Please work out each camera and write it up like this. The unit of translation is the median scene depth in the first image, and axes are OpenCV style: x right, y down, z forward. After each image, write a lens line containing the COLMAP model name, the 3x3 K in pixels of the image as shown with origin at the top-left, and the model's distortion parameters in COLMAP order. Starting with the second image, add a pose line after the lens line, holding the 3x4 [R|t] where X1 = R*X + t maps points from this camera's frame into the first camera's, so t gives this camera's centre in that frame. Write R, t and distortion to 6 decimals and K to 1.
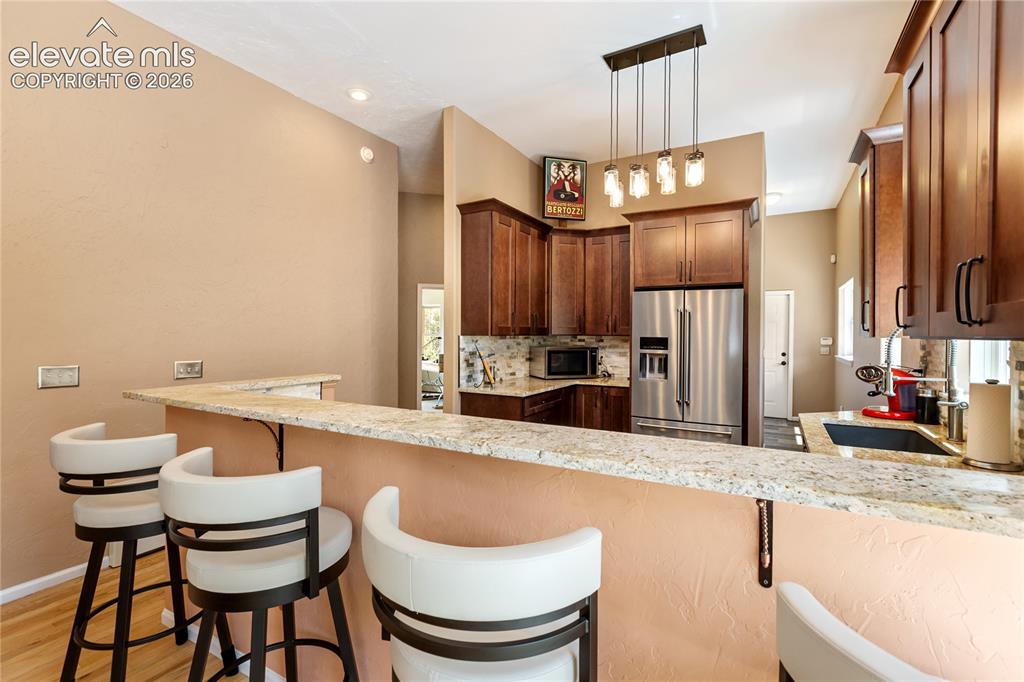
lens RADIAL K [[464.1, 0, 510.7], [0, 464.1, 338.1], [0, 0, 1]] dist [0.003112, 0.000570]
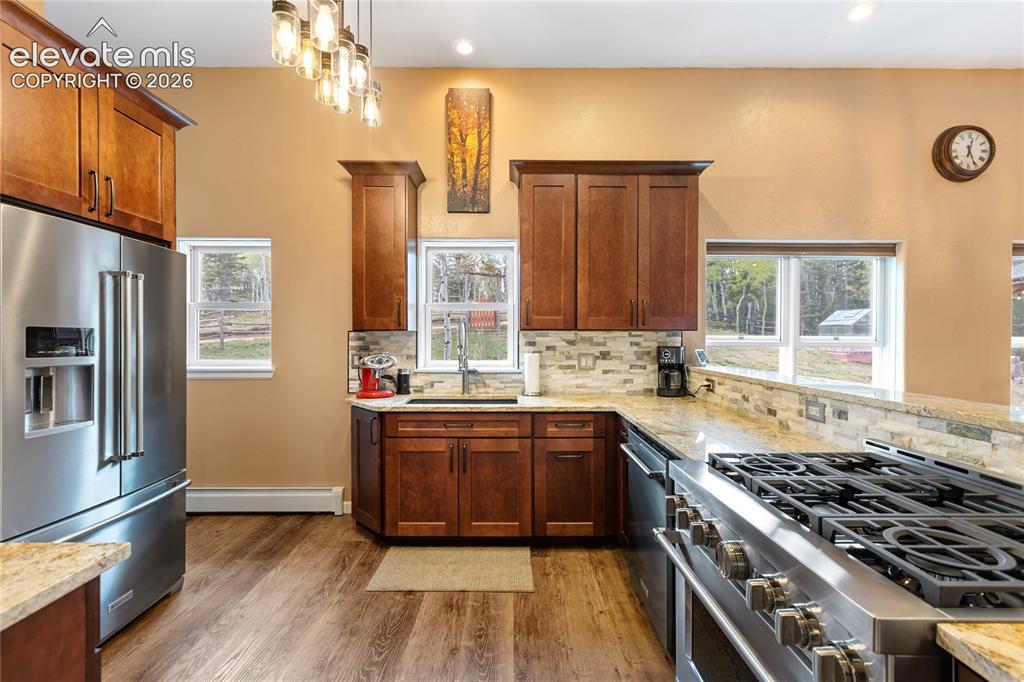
lens RADIAL K [[464.1, 0, 510.7], [0, 464.1, 338.1], [0, 0, 1]] dist [0.003112, 0.000570]
pose [[-0.510227, -0.008002, 0.860003, -0.224191], [0.003179, 0.999932, 0.011190, 0.003175], [-0.860034, 0.008444, -0.510167, 0.724913]]
